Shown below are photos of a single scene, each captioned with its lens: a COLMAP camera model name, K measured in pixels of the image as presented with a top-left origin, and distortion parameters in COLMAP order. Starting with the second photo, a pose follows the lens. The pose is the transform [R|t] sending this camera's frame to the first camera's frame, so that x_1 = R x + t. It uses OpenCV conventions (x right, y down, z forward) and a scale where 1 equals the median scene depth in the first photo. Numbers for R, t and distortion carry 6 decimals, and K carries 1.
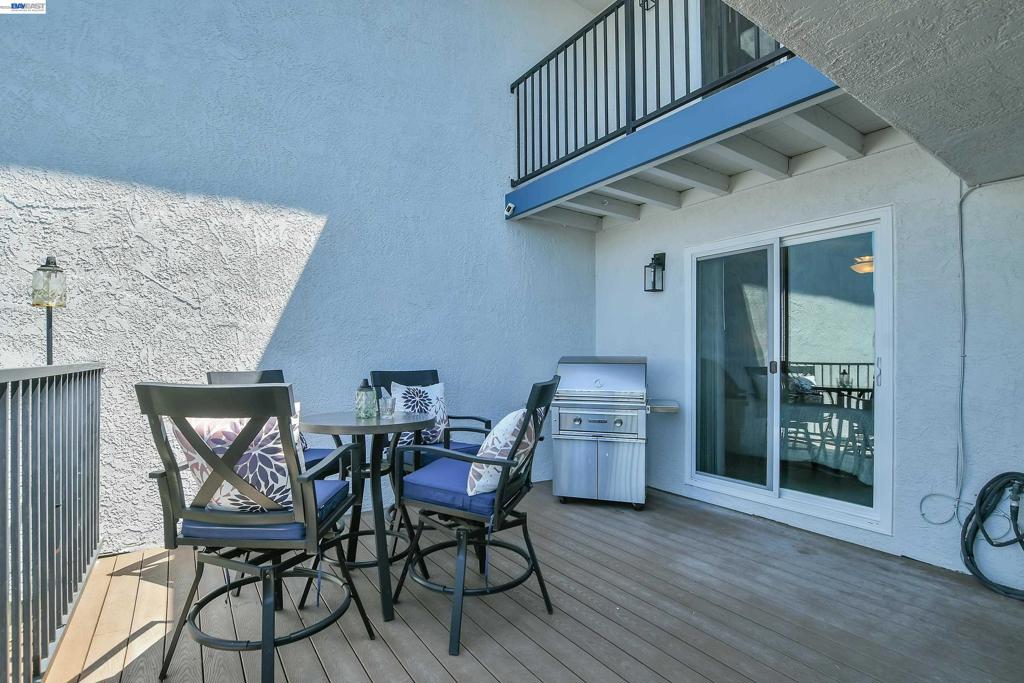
lens RADIAL K [[489.3, 0, 510.7], [0, 489.3, 355.8], [0, 0, 1]] dist [-0.000035, 0.000007]
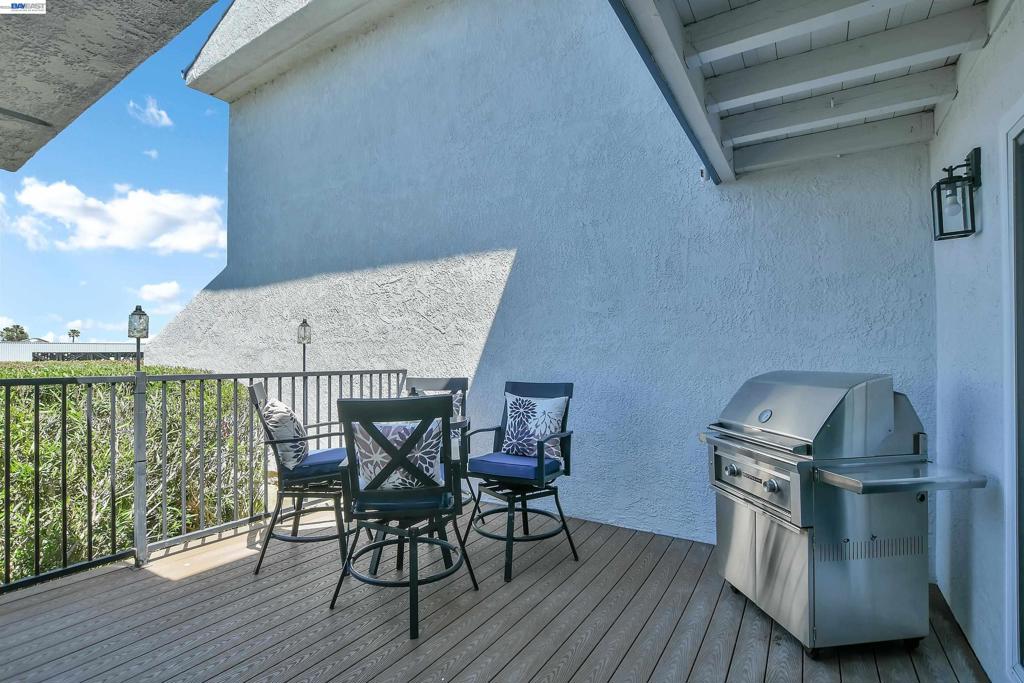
lens RADIAL K [[489.3, 0, 510.7], [0, 489.3, 355.8], [0, 0, 1]] dist [-0.000035, 0.000007]
pose [[0.412037, -0.003901, -0.911159, 0.738784], [0.004193, 0.999988, -0.002386, -0.024455], [0.911157, -0.002838, 0.412049, 0.555000]]
